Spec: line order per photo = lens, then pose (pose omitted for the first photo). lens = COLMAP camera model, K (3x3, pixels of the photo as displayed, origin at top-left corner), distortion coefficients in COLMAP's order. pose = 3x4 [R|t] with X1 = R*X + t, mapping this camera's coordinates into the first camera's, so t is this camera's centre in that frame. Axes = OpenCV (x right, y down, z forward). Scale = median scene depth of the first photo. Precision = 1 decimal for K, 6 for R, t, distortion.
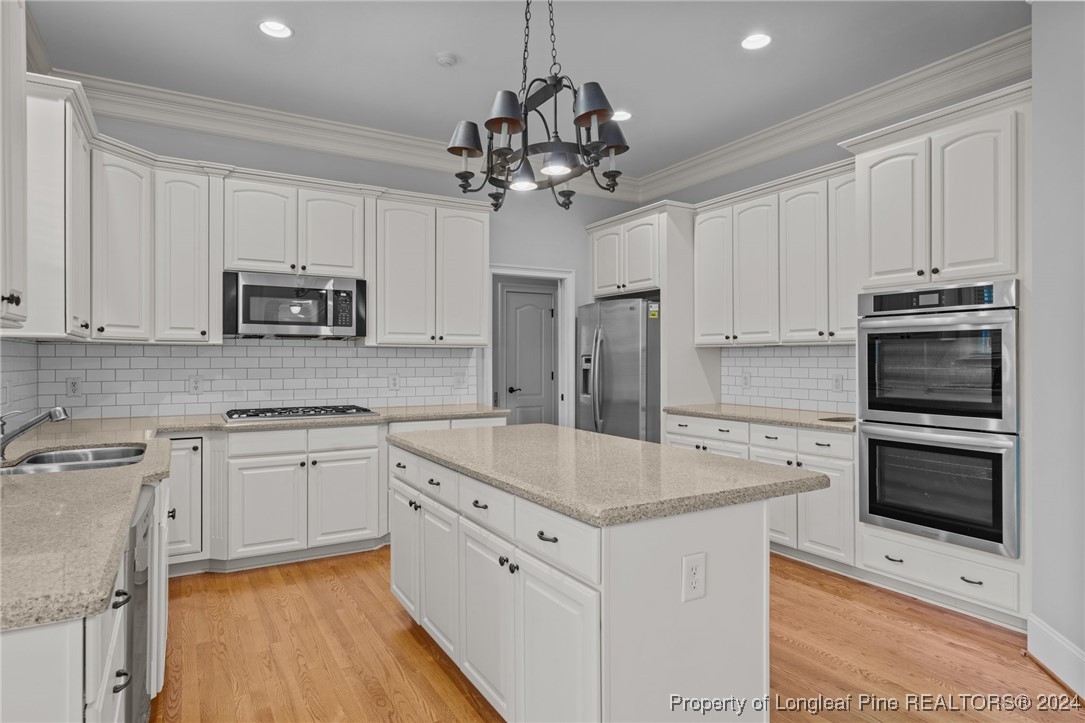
lens RADIAL K [[622.8, 0, 544.5], [0, 622.8, 355.1], [0, 0, 1]] dist [0.002387, -0.000929]
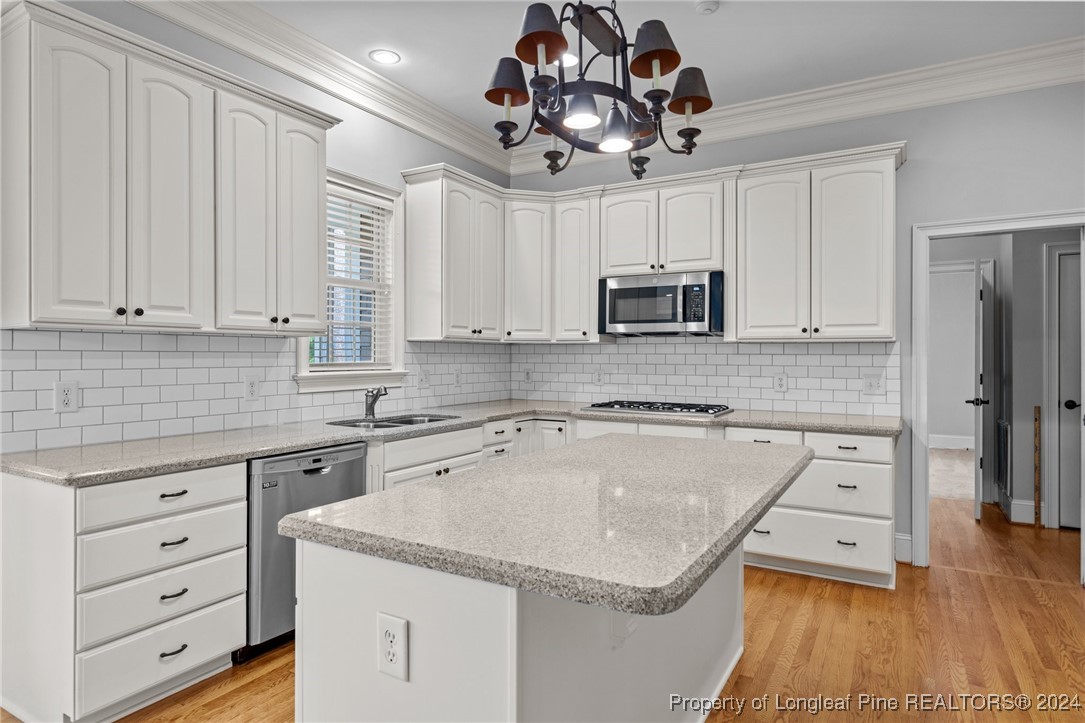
lens RADIAL K [[622.8, 0, 547.1], [0, 622.8, 354.4], [0, 0, 1]] dist [0.002387, -0.000929]
pose [[0.483256, -0.000631, -0.875479, 0.416438], [0.002568, 0.999996, 0.000696, 0.003080], [0.875476, -0.002584, 0.483256, 0.340627]]
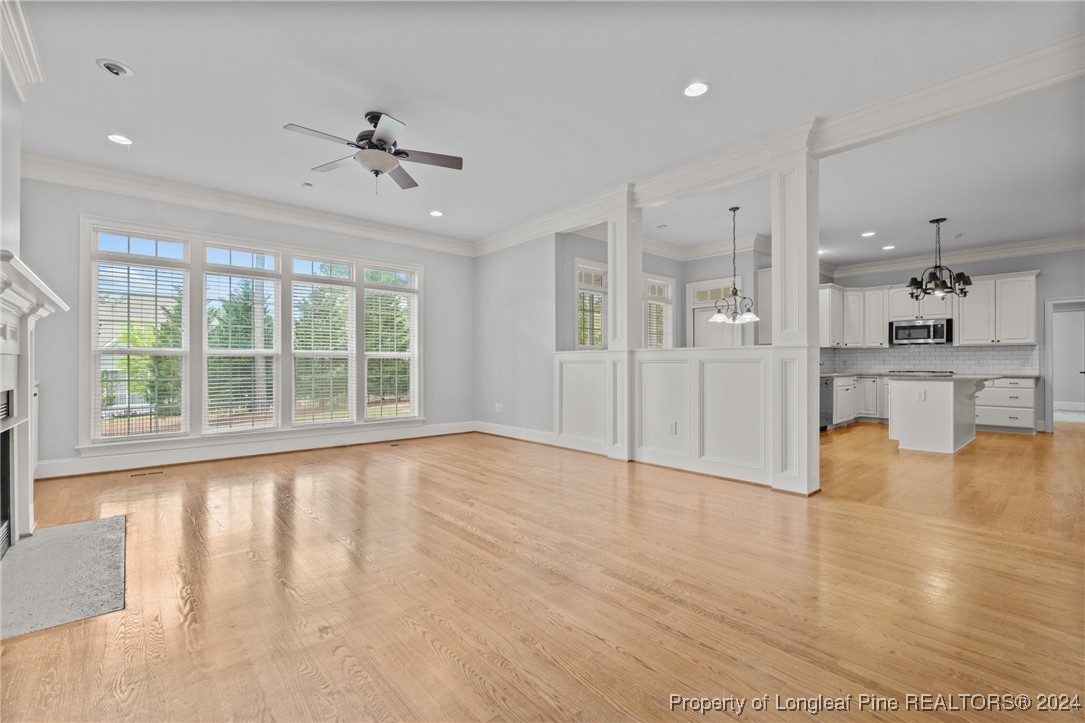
lens RADIAL K [[478.8, 0, 543.1], [0, 478.8, 362.6], [0, 0, 1]] dist [-0.001776, -0.000762]
pose [[0.185656, -0.005481, -0.982600, 1.278130], [0.004790, 0.999978, -0.004673, 0.051910], [0.982603, -0.003839, 0.185678, -0.921215]]
